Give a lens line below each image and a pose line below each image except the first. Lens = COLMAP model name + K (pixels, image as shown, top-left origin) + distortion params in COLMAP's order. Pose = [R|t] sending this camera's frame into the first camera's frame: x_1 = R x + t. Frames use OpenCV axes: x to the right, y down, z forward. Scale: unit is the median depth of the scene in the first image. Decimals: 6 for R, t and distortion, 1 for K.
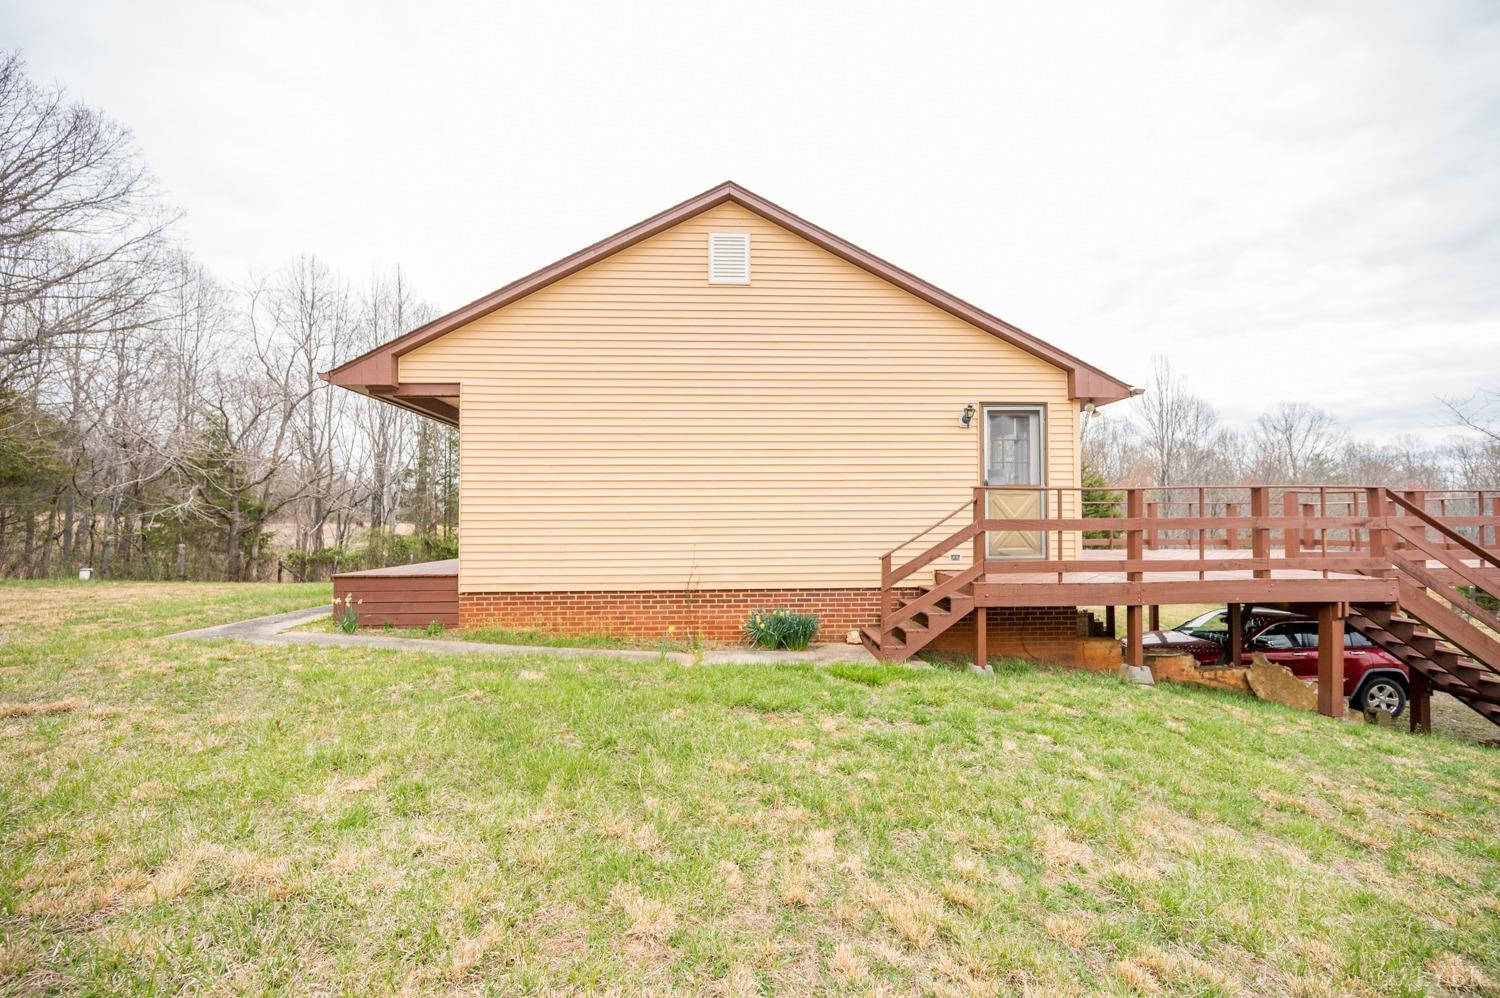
lens RADIAL K [[597.7, 0, 758.5], [0, 597.7, 506.8], [0, 0, 1]] dist [-0.003735, 0.001537]
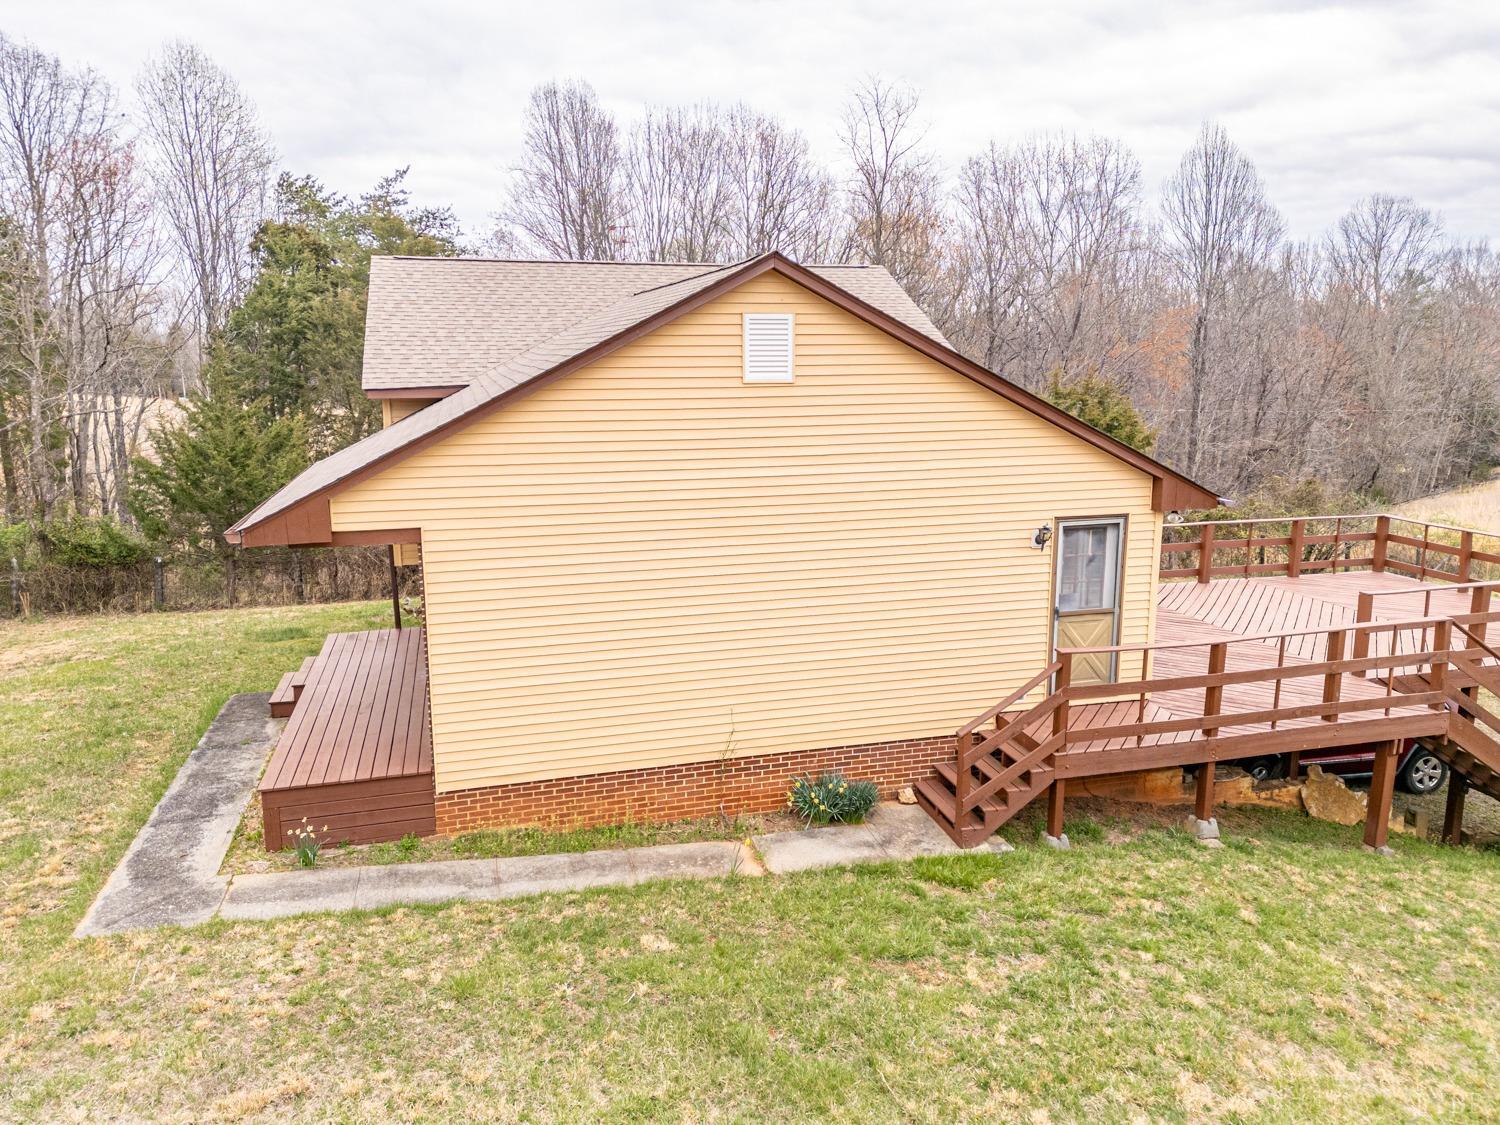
lens RADIAL K [[1046.6, 0, 753.5], [0, 1046.6, 550.0], [0, 0, 1]] dist [0.067035, -0.055656]
pose [[0.976699, -0.041544, 0.210553, -0.365199], [-0.003687, 0.977692, 0.210010, -0.449030], [-0.214580, -0.205893, 0.954758, -0.337066]]
